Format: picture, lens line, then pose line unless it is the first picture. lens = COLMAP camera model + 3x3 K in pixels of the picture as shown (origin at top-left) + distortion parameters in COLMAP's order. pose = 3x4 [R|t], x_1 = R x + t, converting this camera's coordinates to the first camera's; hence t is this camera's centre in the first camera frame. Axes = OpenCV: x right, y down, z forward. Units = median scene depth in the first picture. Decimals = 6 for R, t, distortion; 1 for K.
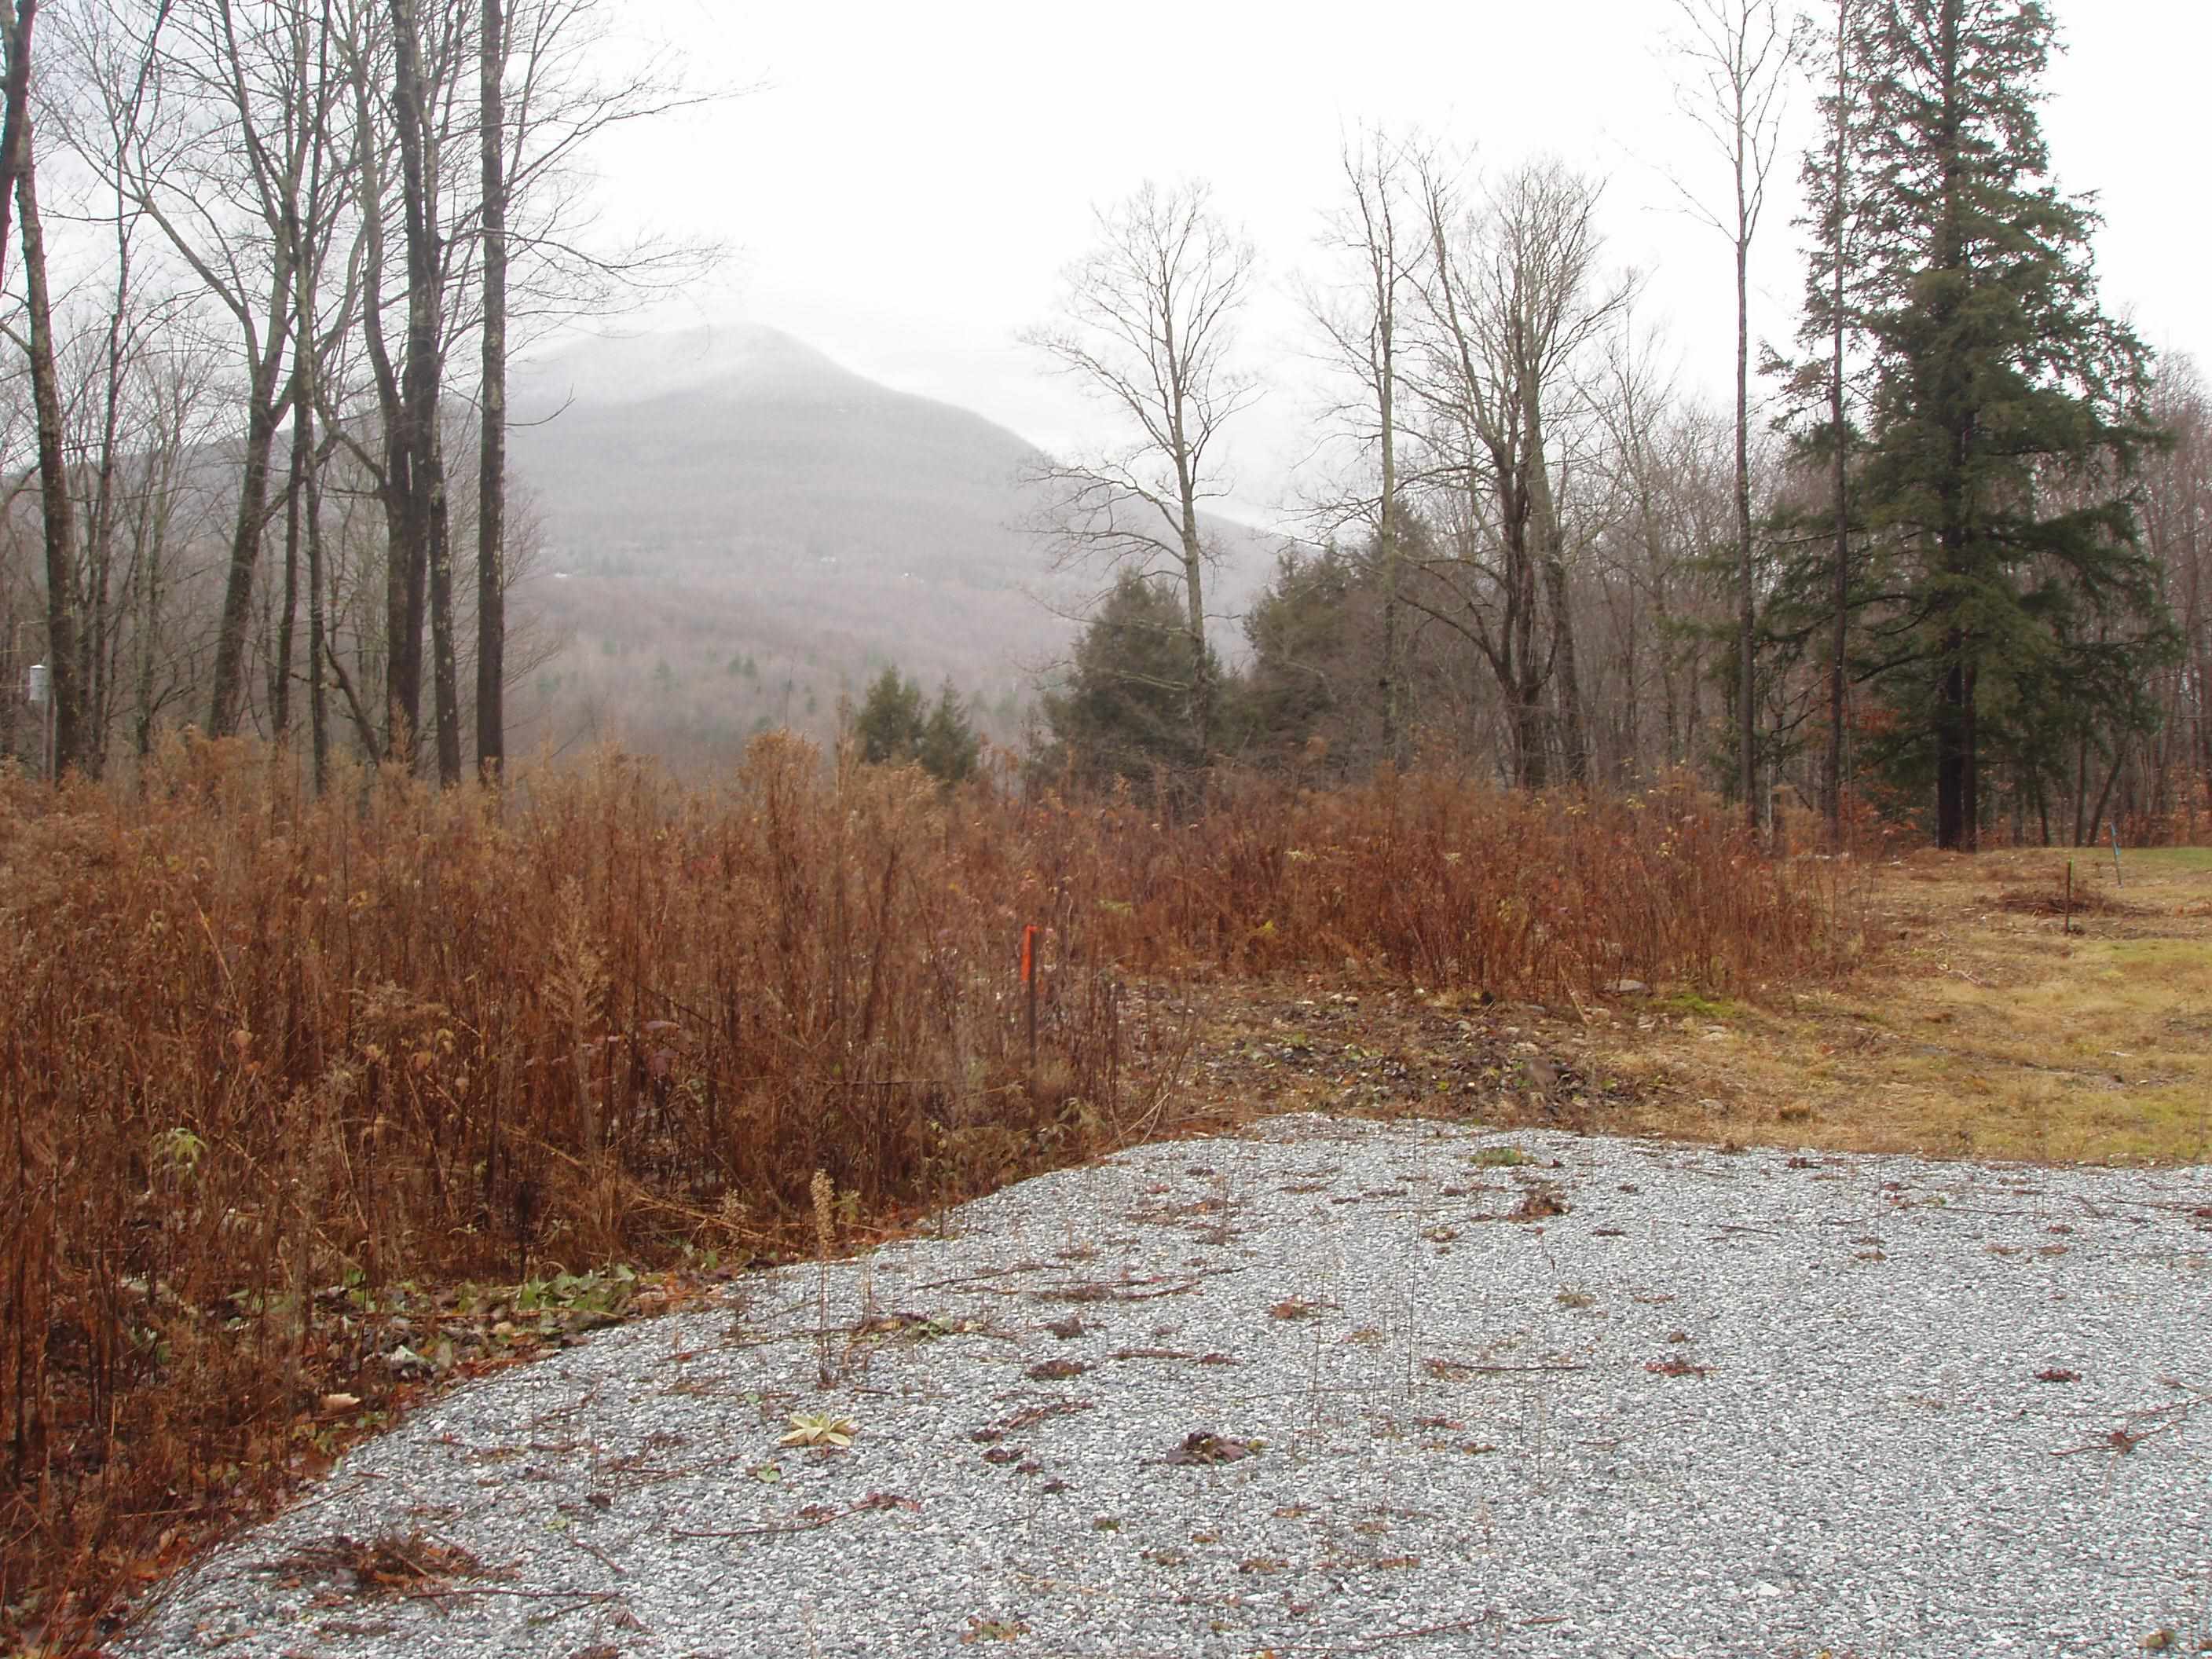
lens RADIAL K [[2394.2, 0, 1106.0], [0, 2394.2, 810.2], [0, 0, 1]] dist [-0.135442, 0.000000]
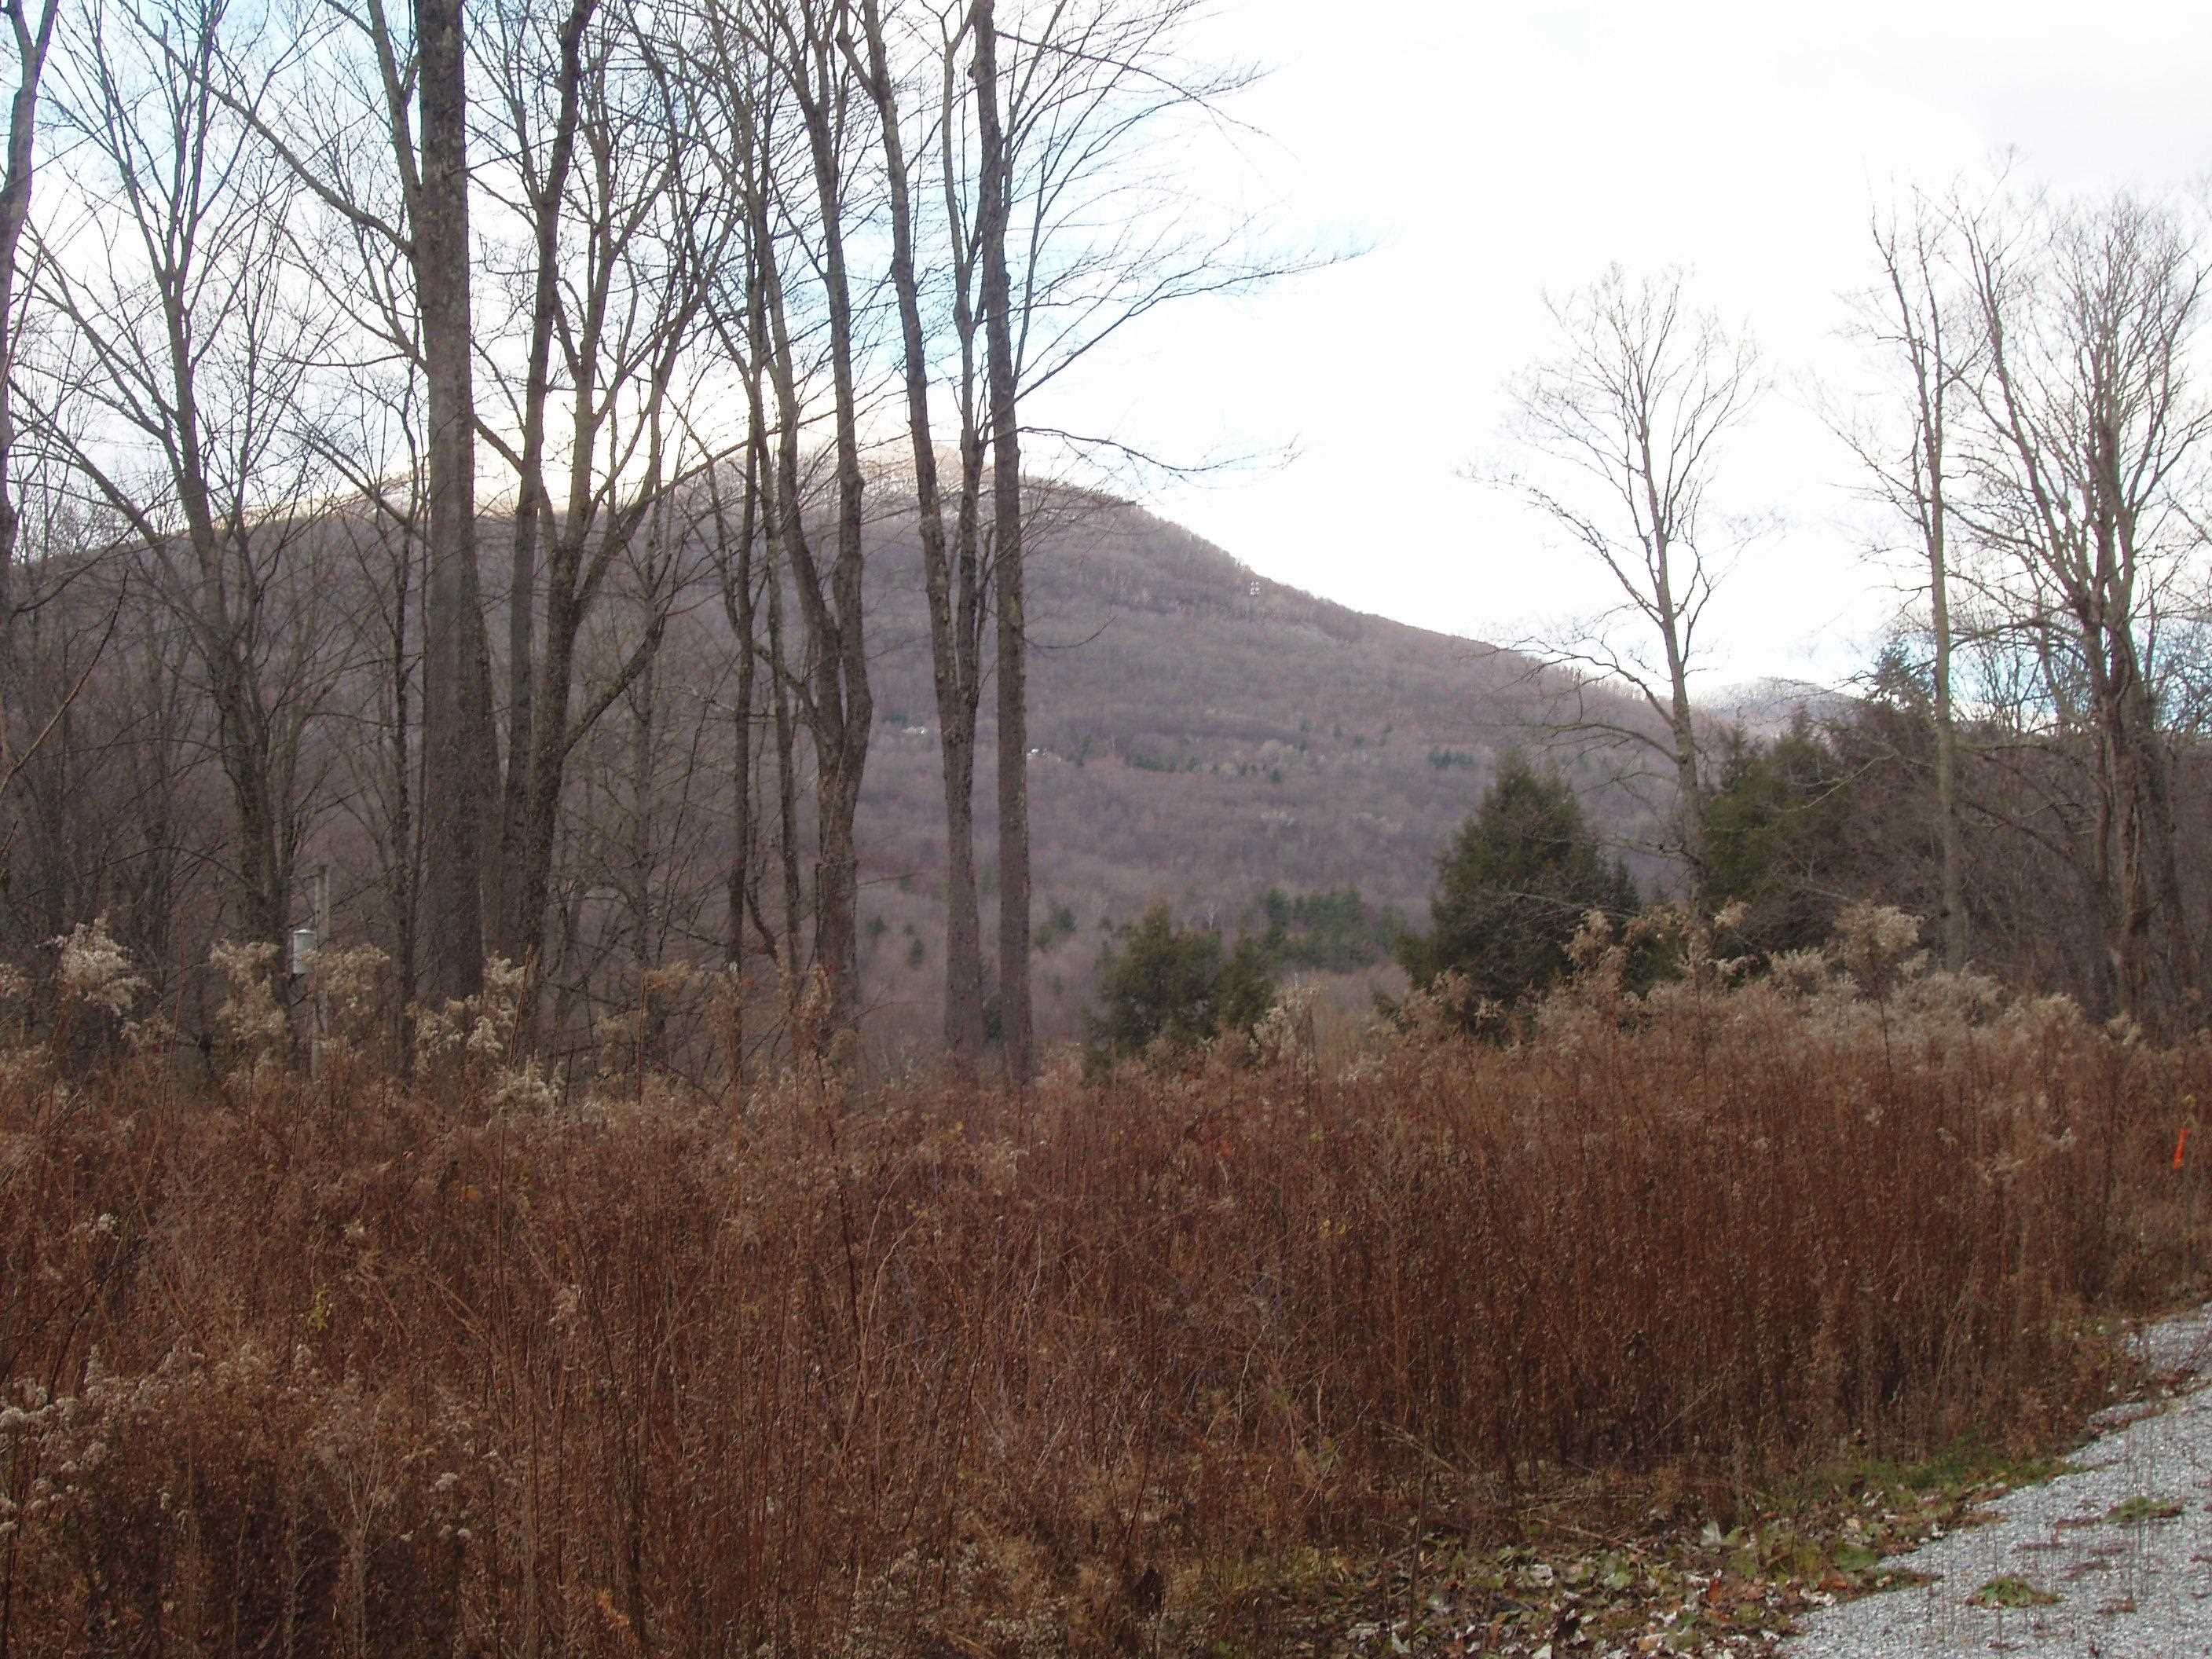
lens RADIAL K [[3697.6, 0, 1111.9], [0, 3697.6, 832.3], [0, 0, 1]] dist [-0.129912, 0.000000]
pose [[0.997883, -0.024362, -0.060300, -0.084410], [0.019813, 0.996992, -0.074928, 0.003481], [0.061944, 0.073575, 0.995364, -0.192431]]
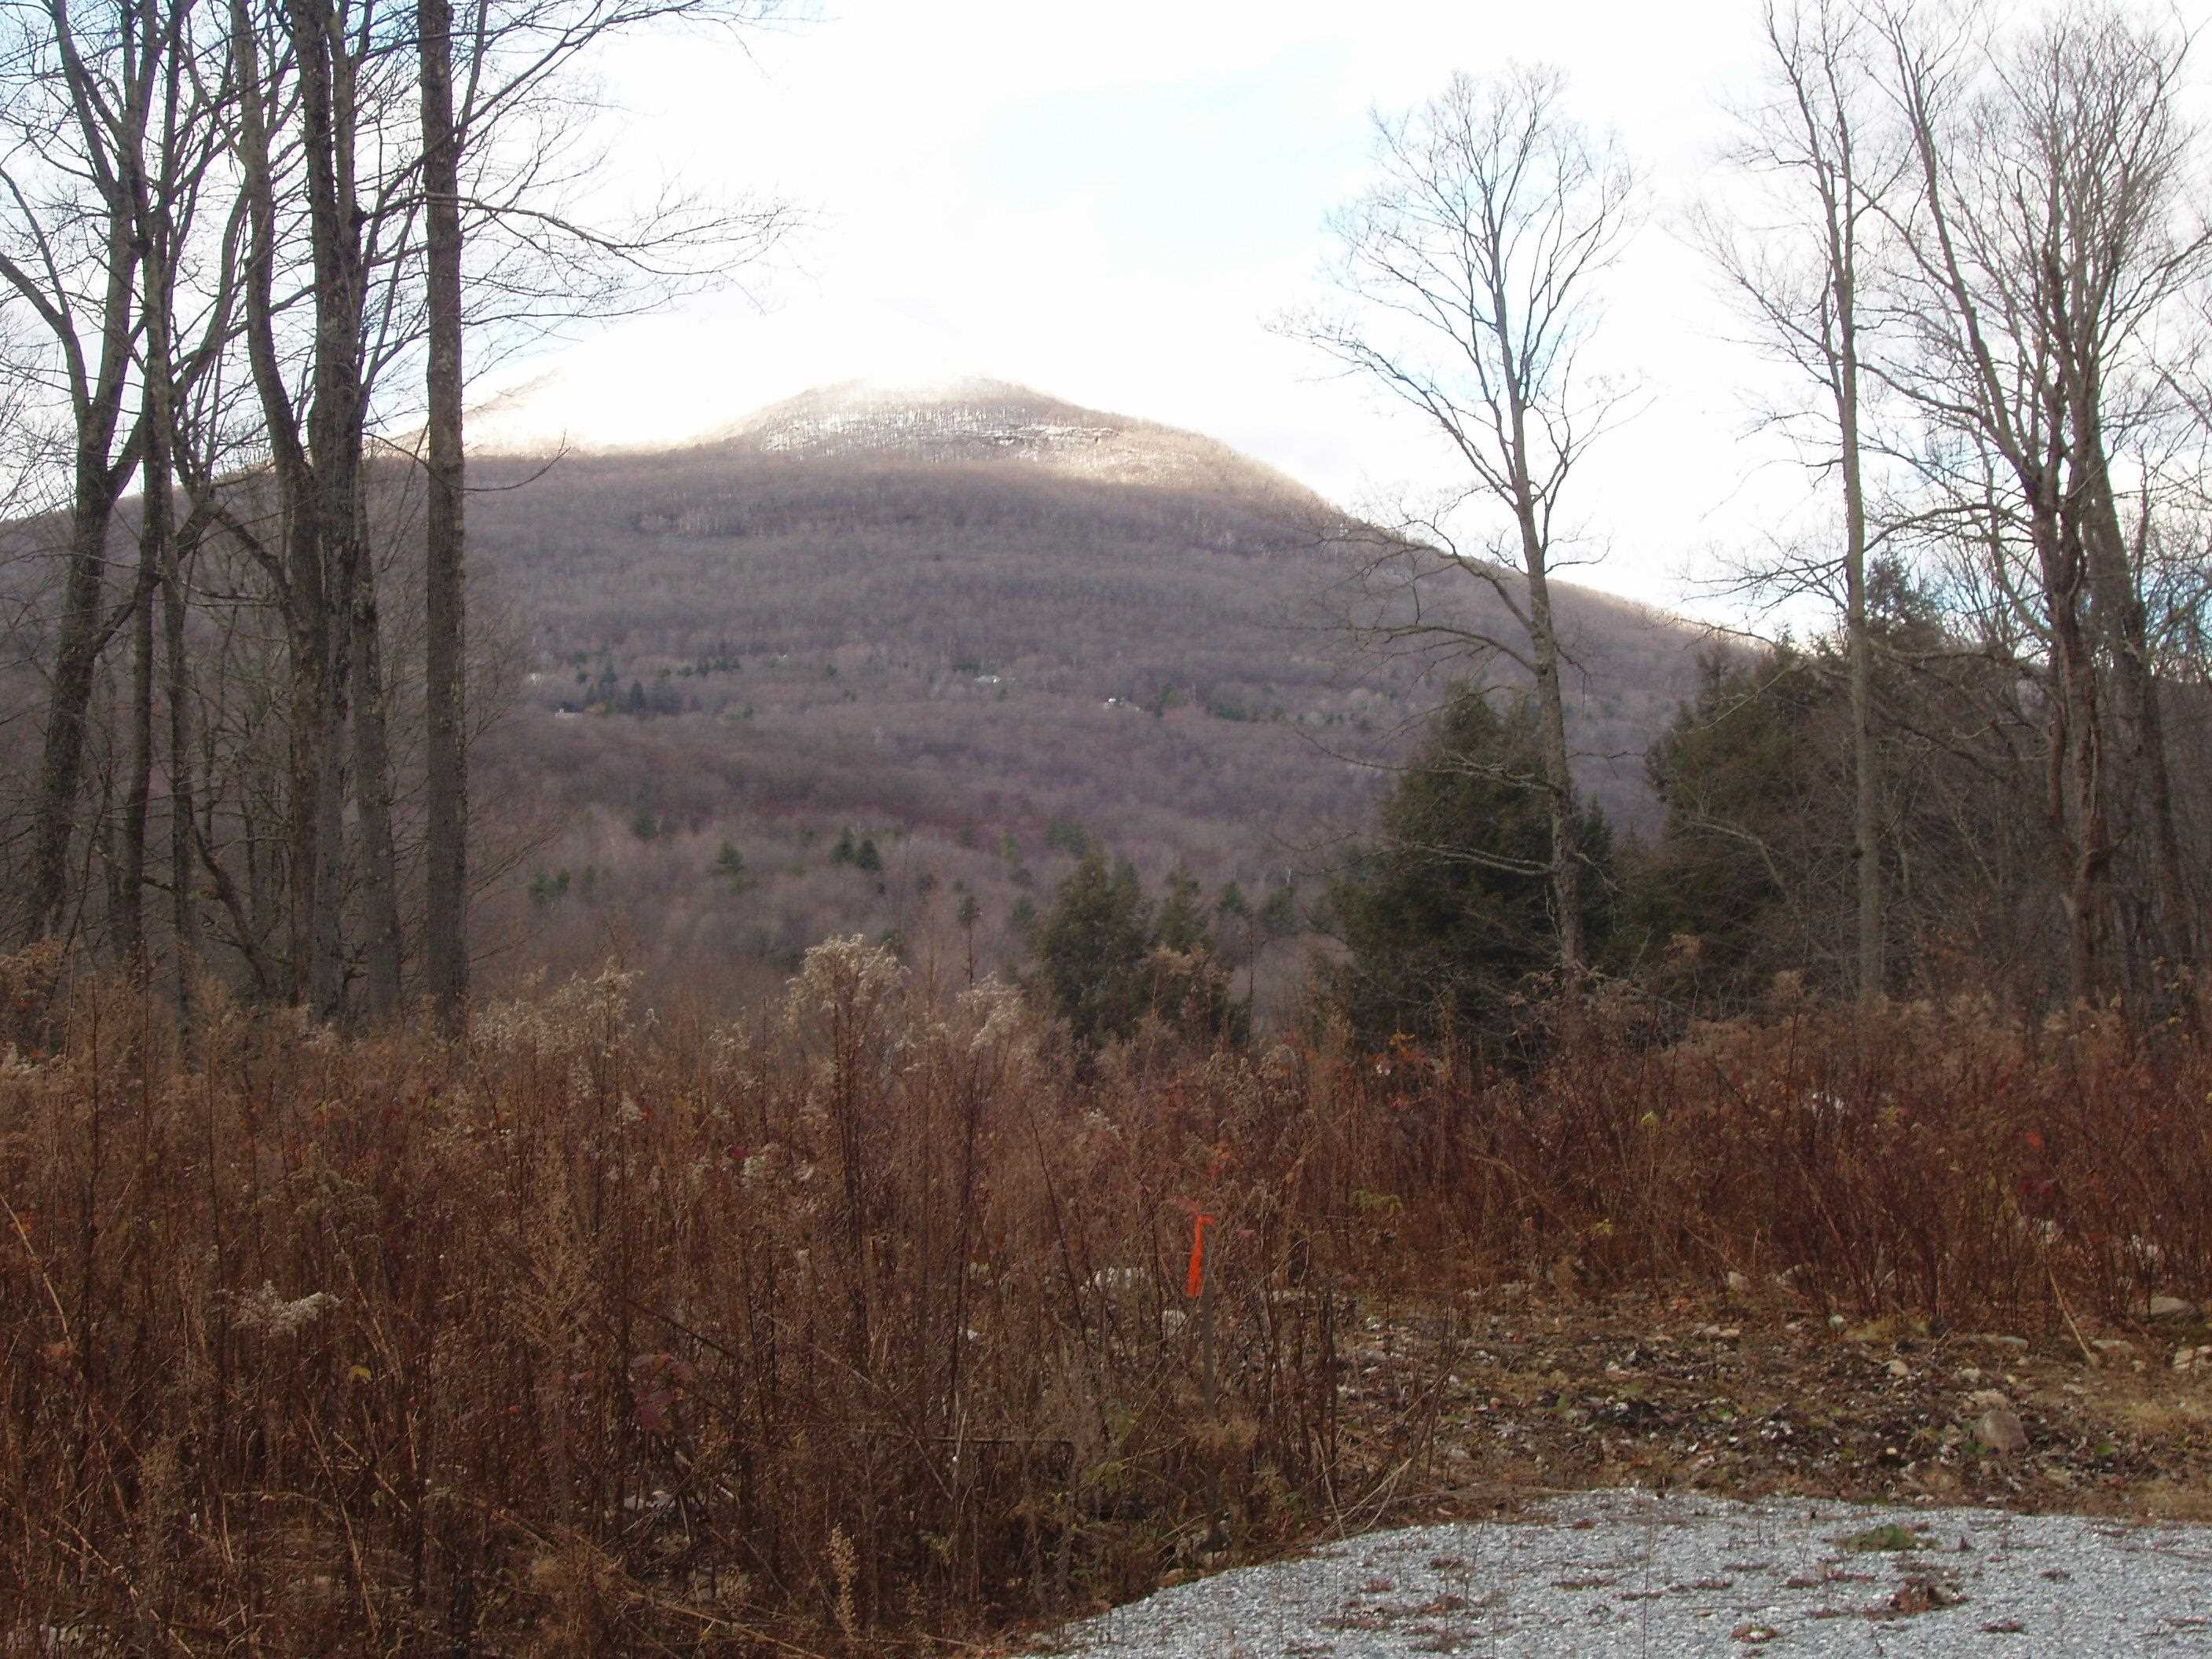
lens RADIAL K [[3844.6, 0, 1121.6], [0, 3844.6, 831.8], [0, 0, 1]] dist [-0.109195, 0.000000]
pose [[0.996315, -0.025817, -0.081786, 0.006441], [0.020639, 0.997766, -0.063533, 0.001259], [0.083243, 0.061611, 0.994623, -0.018579]]
